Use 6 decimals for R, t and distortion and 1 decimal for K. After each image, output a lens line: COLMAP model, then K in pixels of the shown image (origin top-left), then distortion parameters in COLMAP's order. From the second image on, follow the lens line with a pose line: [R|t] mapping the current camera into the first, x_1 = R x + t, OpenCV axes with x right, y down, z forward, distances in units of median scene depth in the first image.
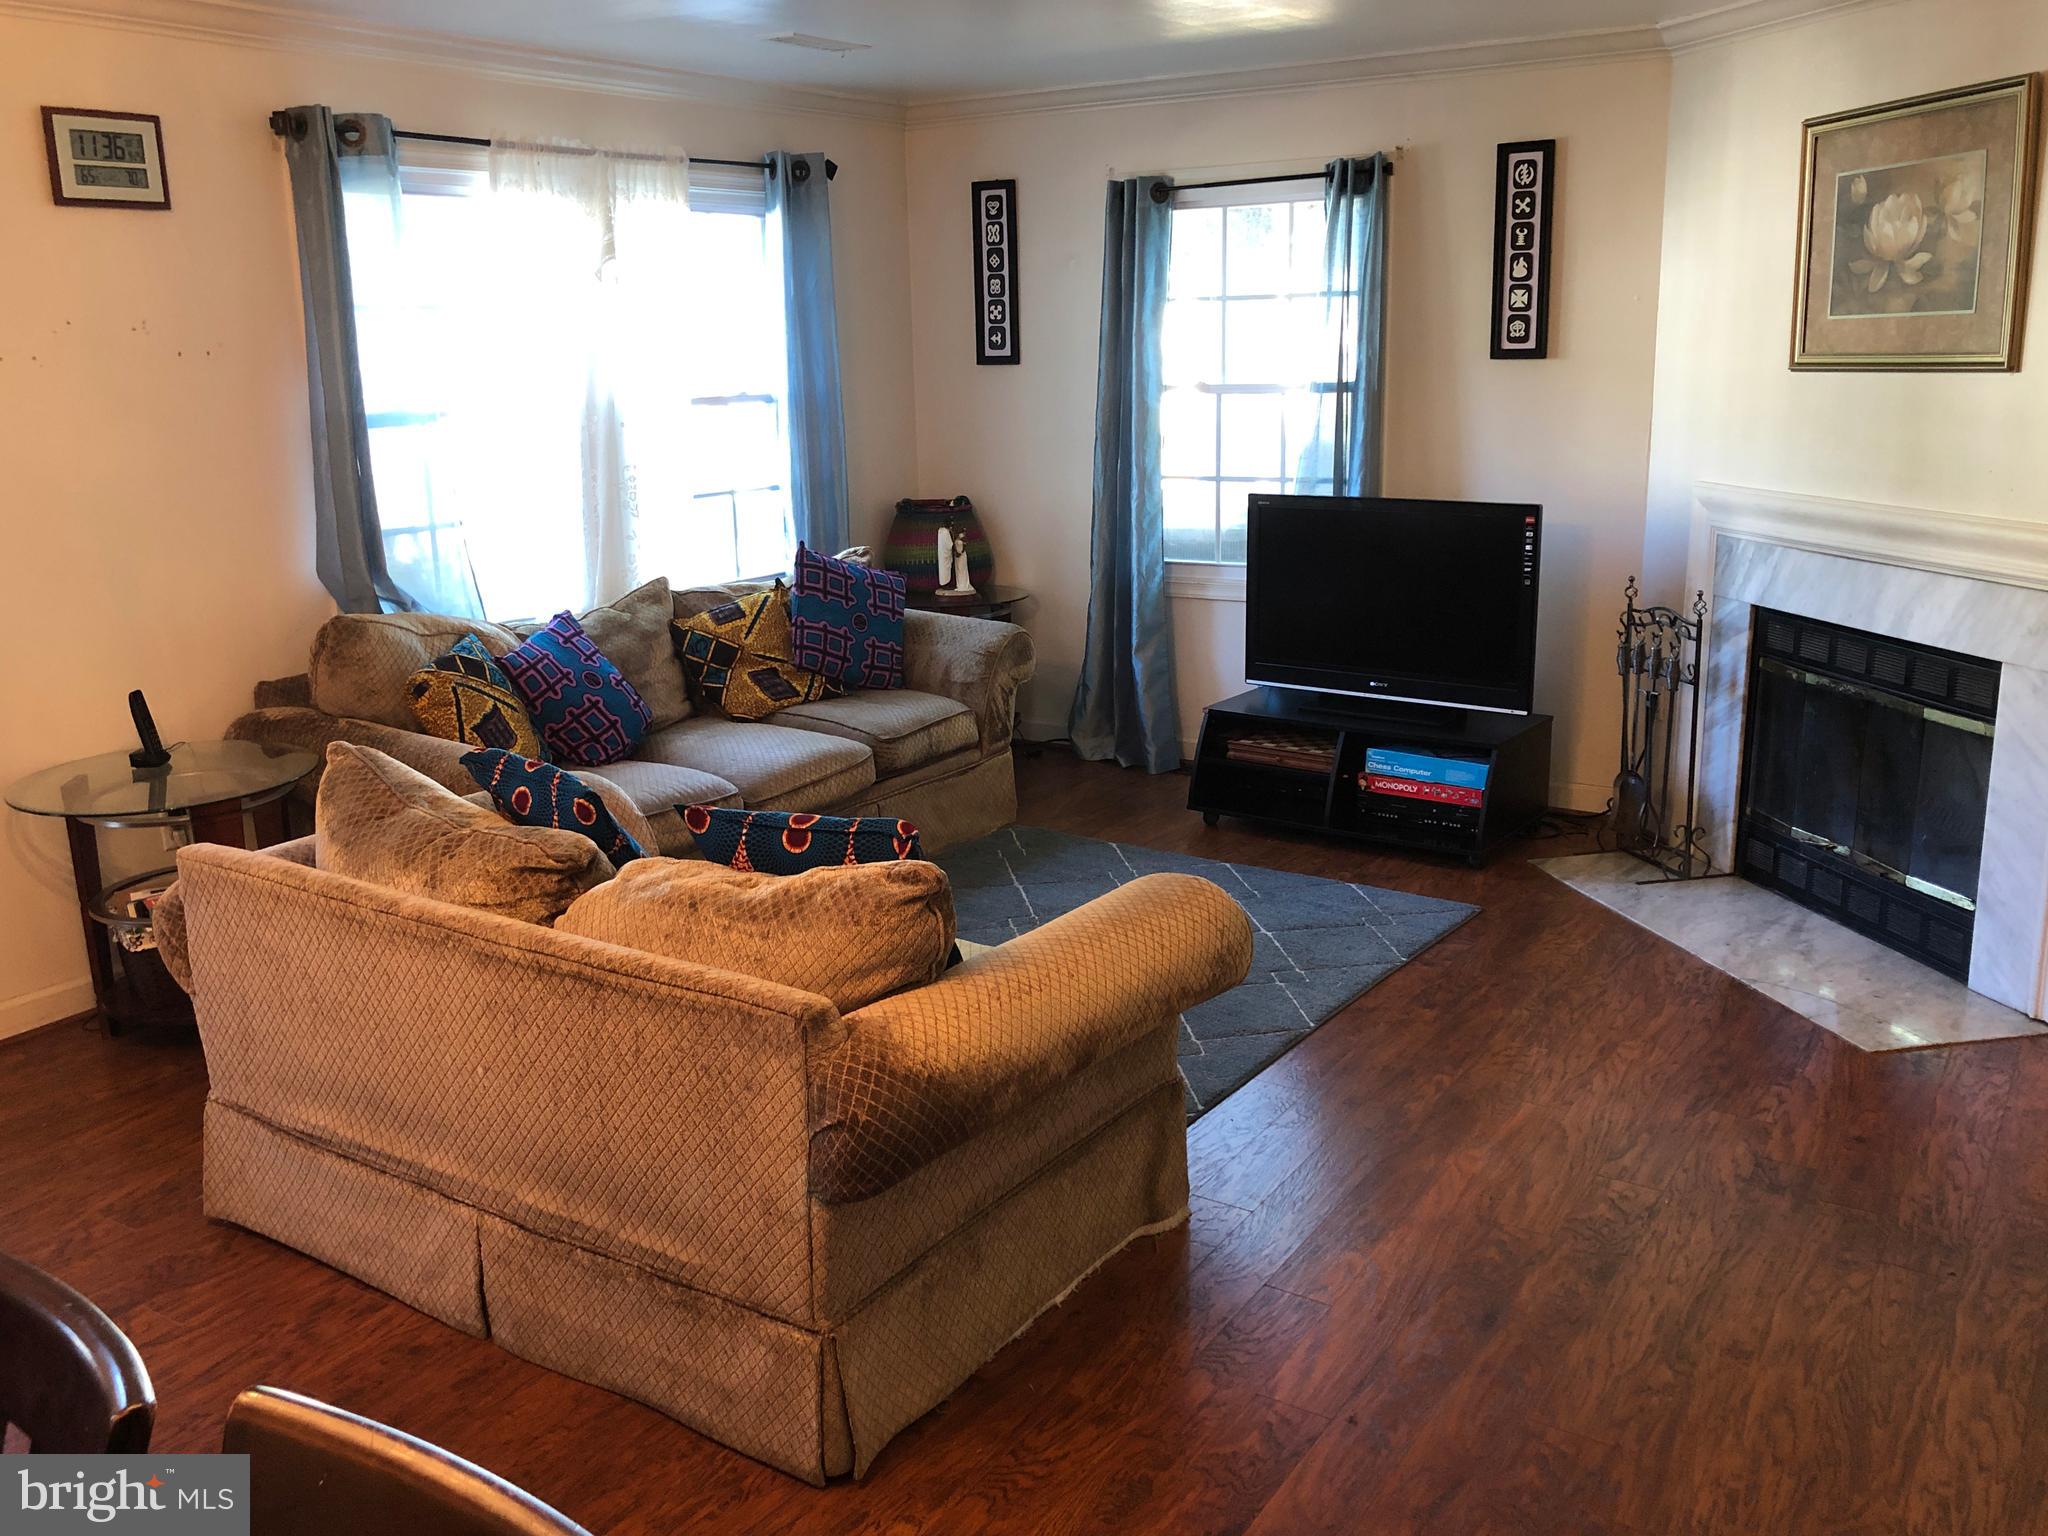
lens RADIAL K [[1799.2, 0, 1007.1], [0, 1799.2, 754.0], [0, 0, 1]] dist [0.045346, -0.062308]
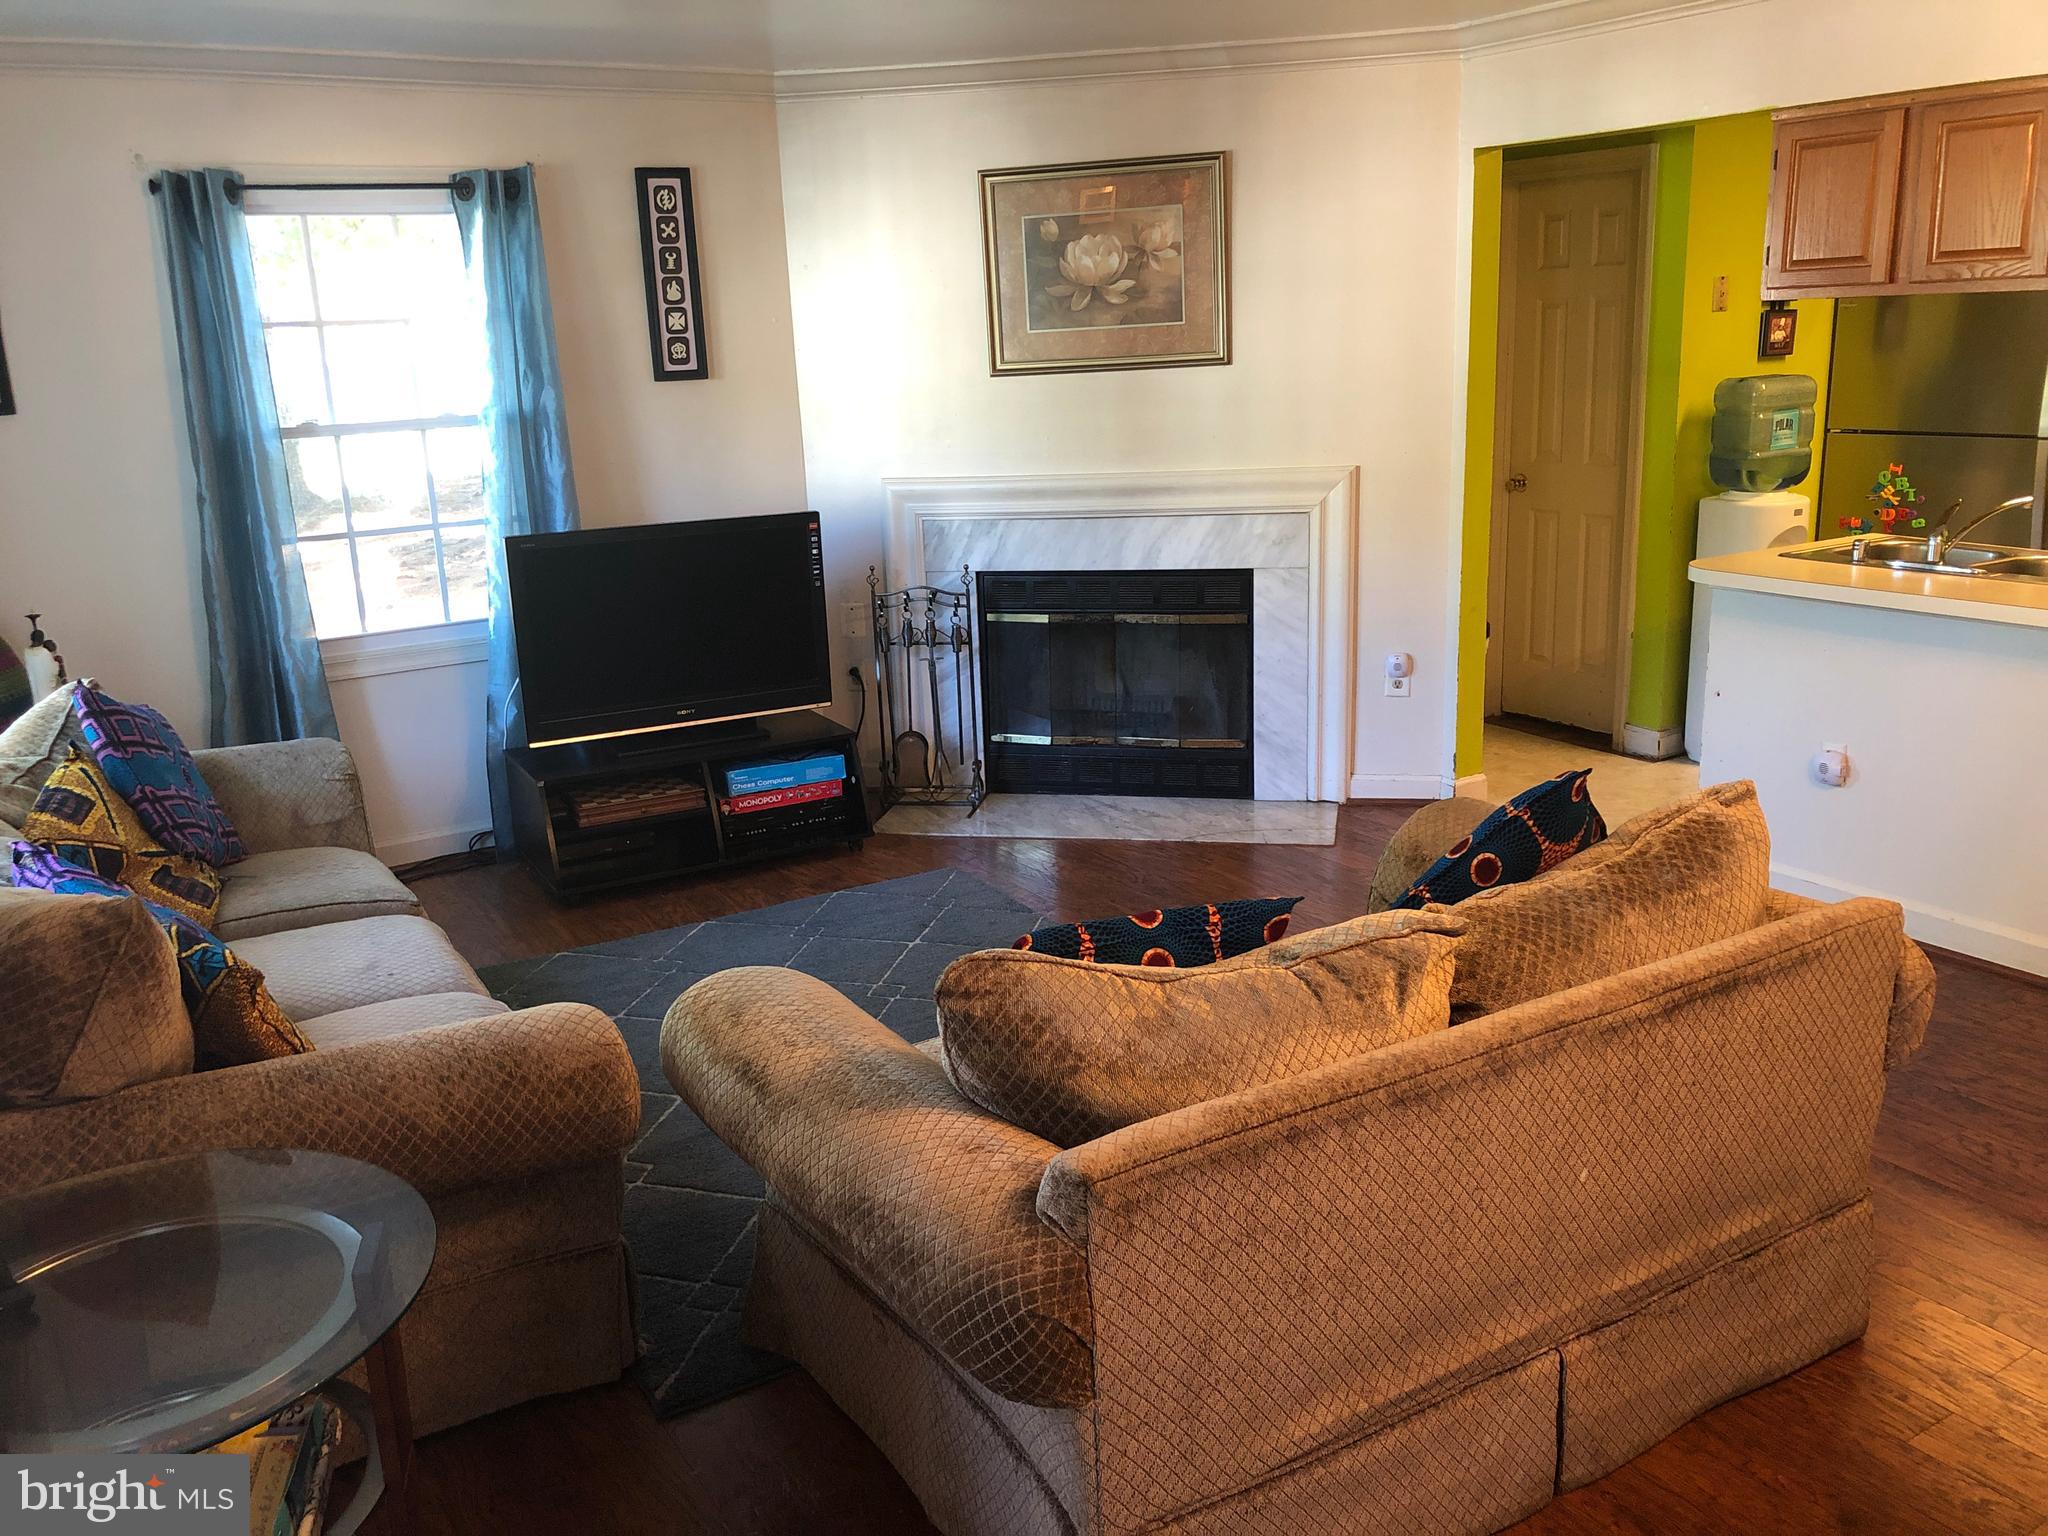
lens RADIAL K [[1690.4, 0, 1023.4], [0, 1690.4, 773.4], [0, 0, 1]] dist [0.040025, -0.053884]
pose [[0.417801, -0.235968, 0.877360, -0.566442], [0.238865, 0.960240, 0.144511, -0.101450], [-0.876576, 0.149194, 0.457554, 0.442365]]
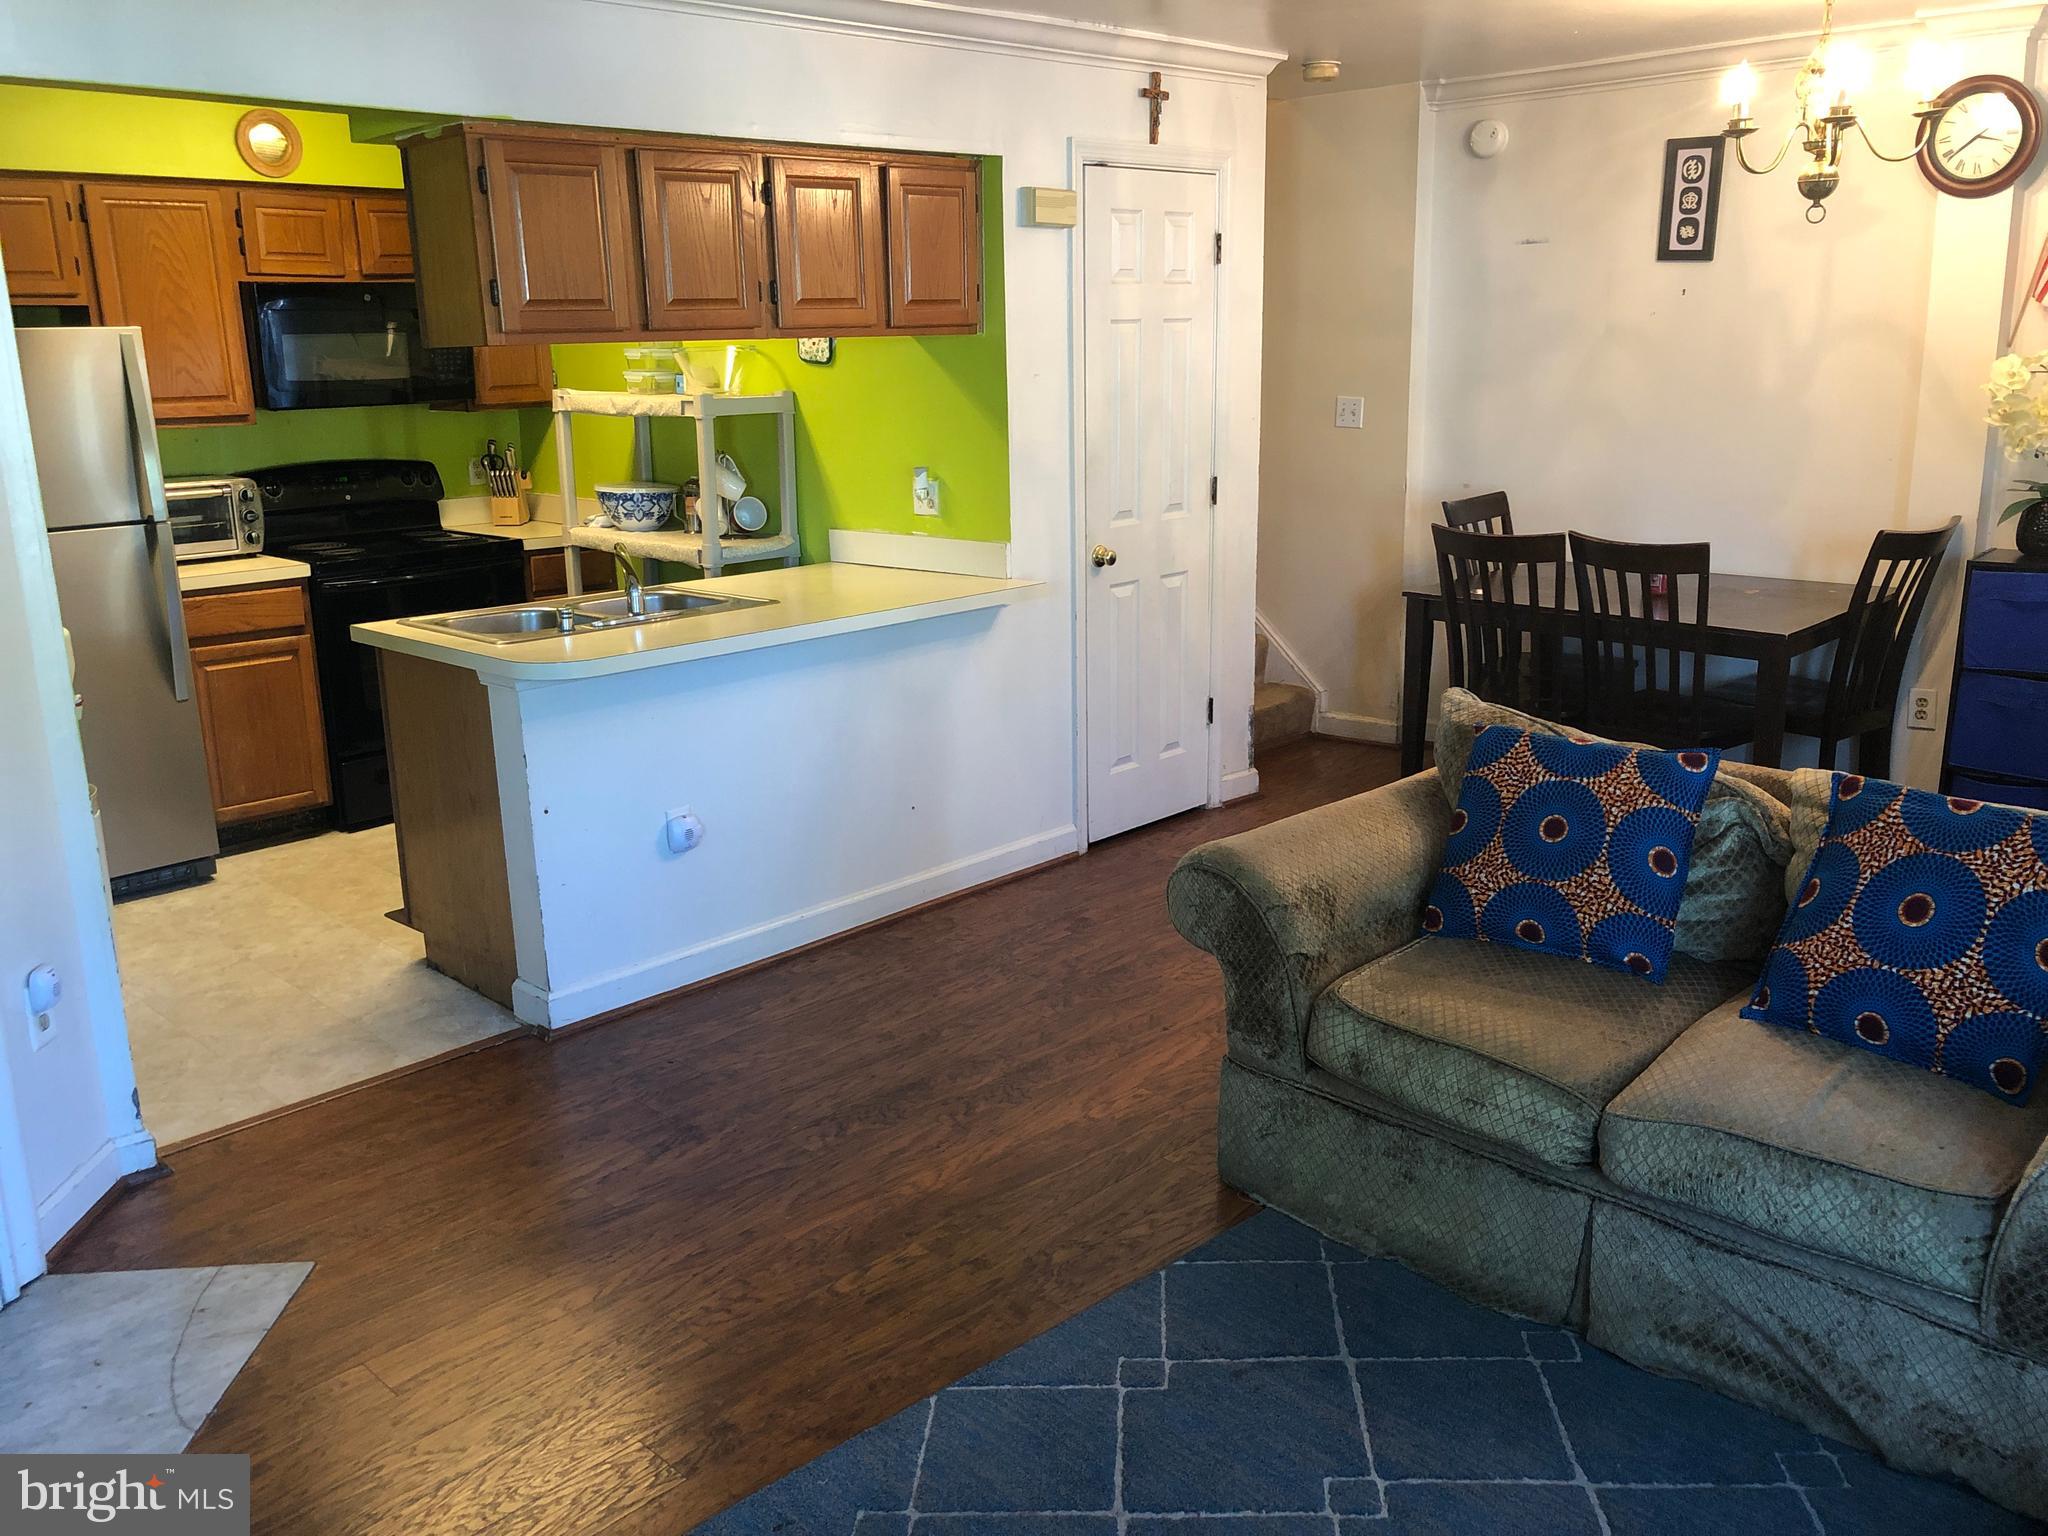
lens RADIAL K [[1690.4, 0, 1018.9], [0, 1690.4, 774.9], [0, 0, 1]] dist [0.040025, -0.053884]
pose [[-0.982956, -0.009976, 0.183570, 0.031526], [0.077305, 0.883526, 0.461958, -0.266374], [-0.166797, 0.468275, -0.867696, 1.123436]]
